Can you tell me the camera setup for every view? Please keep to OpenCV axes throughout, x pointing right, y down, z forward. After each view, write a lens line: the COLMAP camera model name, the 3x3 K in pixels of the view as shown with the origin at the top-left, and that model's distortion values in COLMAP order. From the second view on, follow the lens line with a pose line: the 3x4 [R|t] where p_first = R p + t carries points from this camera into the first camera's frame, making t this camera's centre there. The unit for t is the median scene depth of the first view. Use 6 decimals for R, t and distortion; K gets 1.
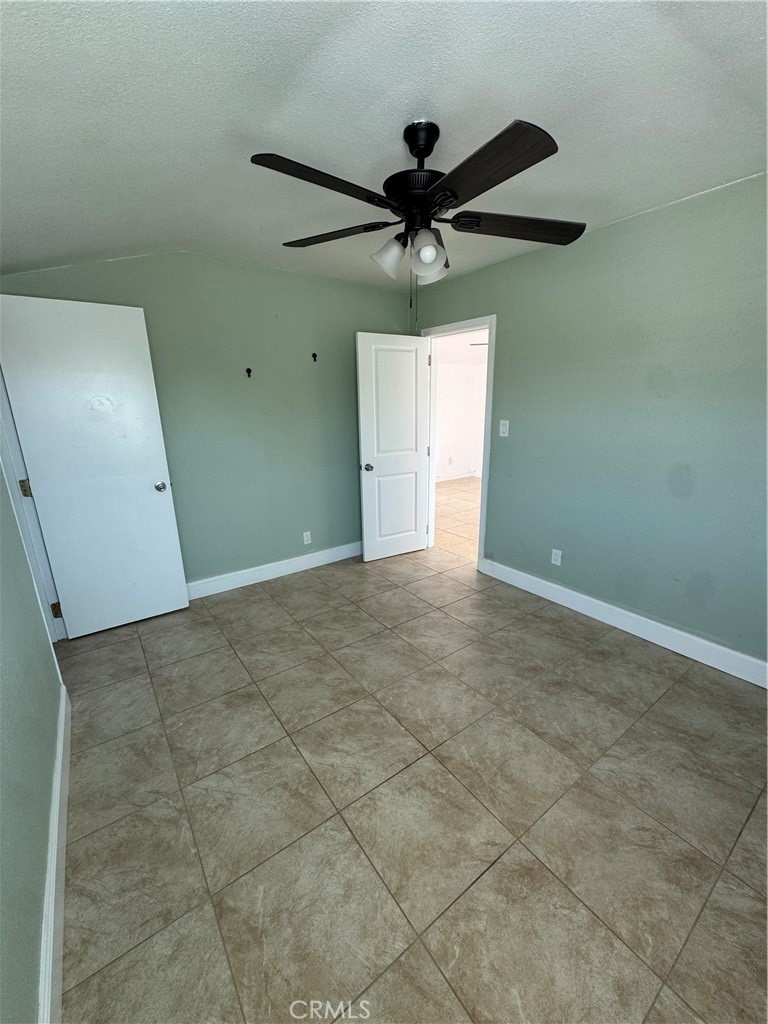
lens RADIAL K [[406.2, 0, 384.0], [0, 406.2, 512.0], [0, 0, 1]] dist [-0.003397, 0.000634]
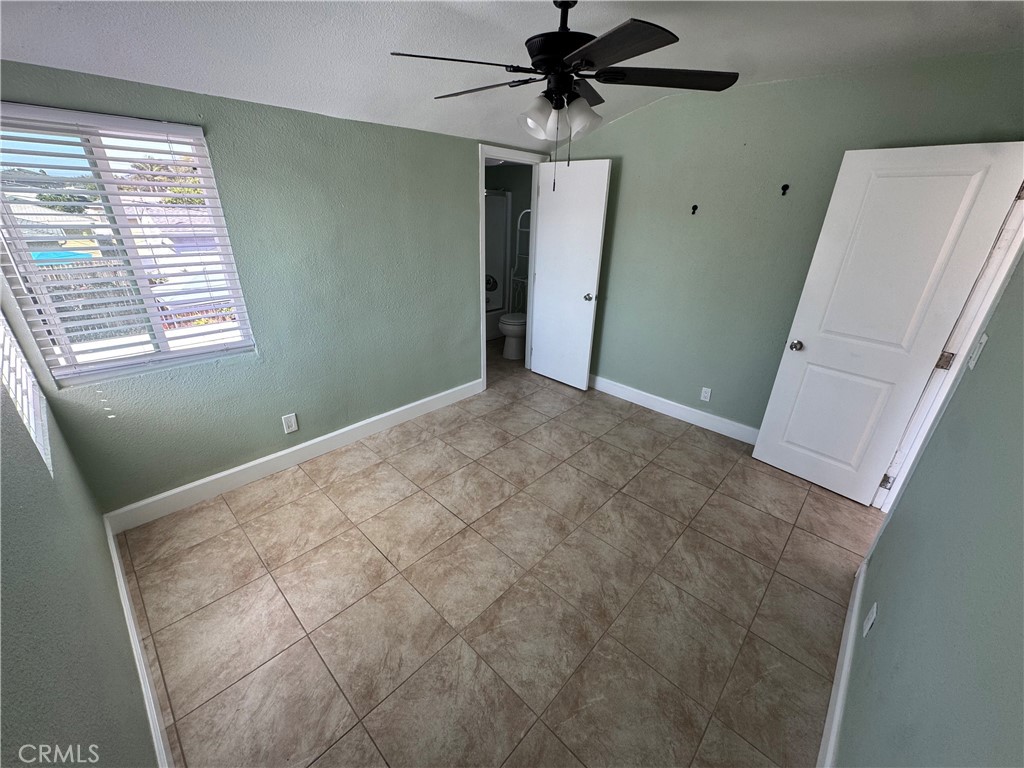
lens RADIAL K [[406.2, 0, 512.0], [0, 406.2, 384.0], [0, 0, 1]] dist [-0.003397, 0.000634]
pose [[0.186648, 0.416289, -0.889869, 1.056512], [-0.288358, 0.889104, 0.355449, -0.310191], [0.939155, 0.190257, 0.285990, 0.626664]]
